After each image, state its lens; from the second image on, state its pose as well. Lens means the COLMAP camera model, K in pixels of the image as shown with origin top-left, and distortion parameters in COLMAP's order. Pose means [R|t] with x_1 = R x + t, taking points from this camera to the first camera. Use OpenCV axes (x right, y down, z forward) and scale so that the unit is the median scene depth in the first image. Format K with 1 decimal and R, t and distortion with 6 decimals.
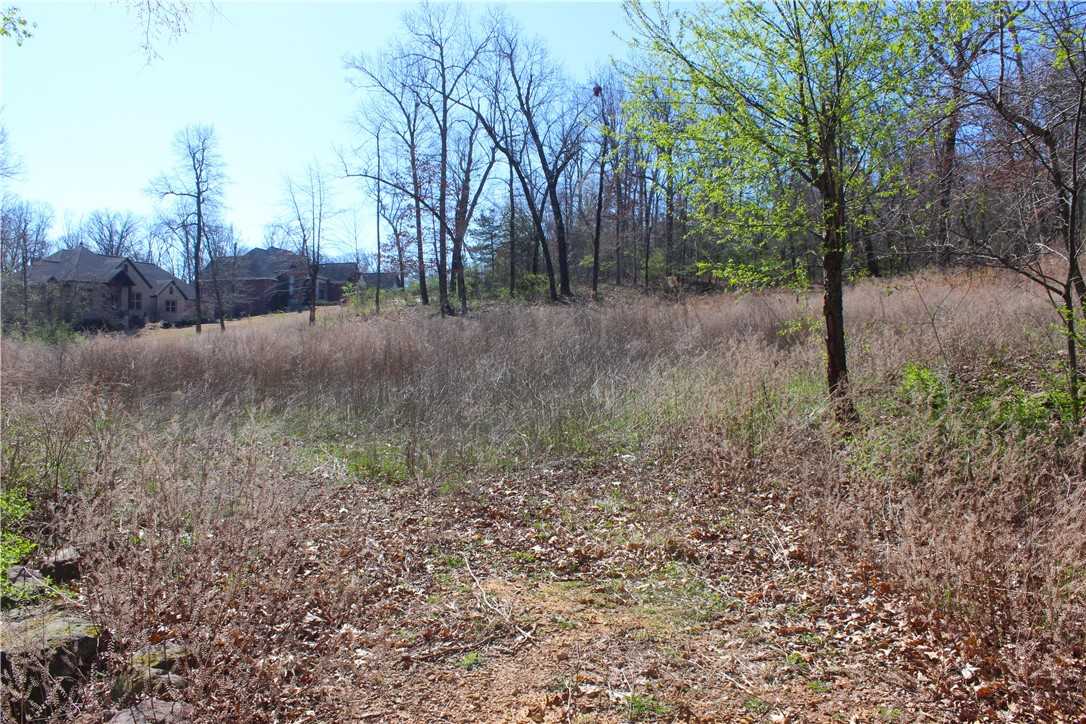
lens RADIAL K [[1032.5, 0, 549.7], [0, 1032.5, 347.4], [0, 0, 1]] dist [-0.139317, 0.152802]
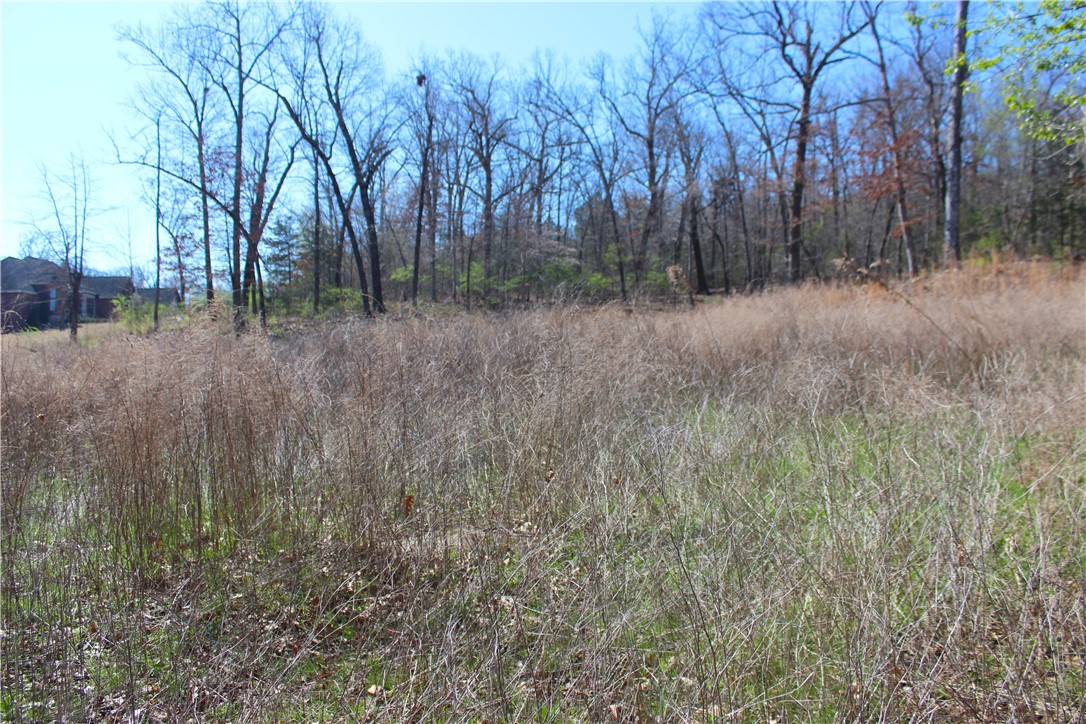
lens RADIAL K [[901.7, 0, 546.4], [0, 901.7, 349.8], [0, 0, 1]] dist [-0.155532, 0.136294]
pose [[0.967035, -0.002045, 0.254633, -0.040630], [0.006335, 0.999851, -0.016029, -0.004260], [-0.254563, 0.017114, 0.966905, 0.216864]]
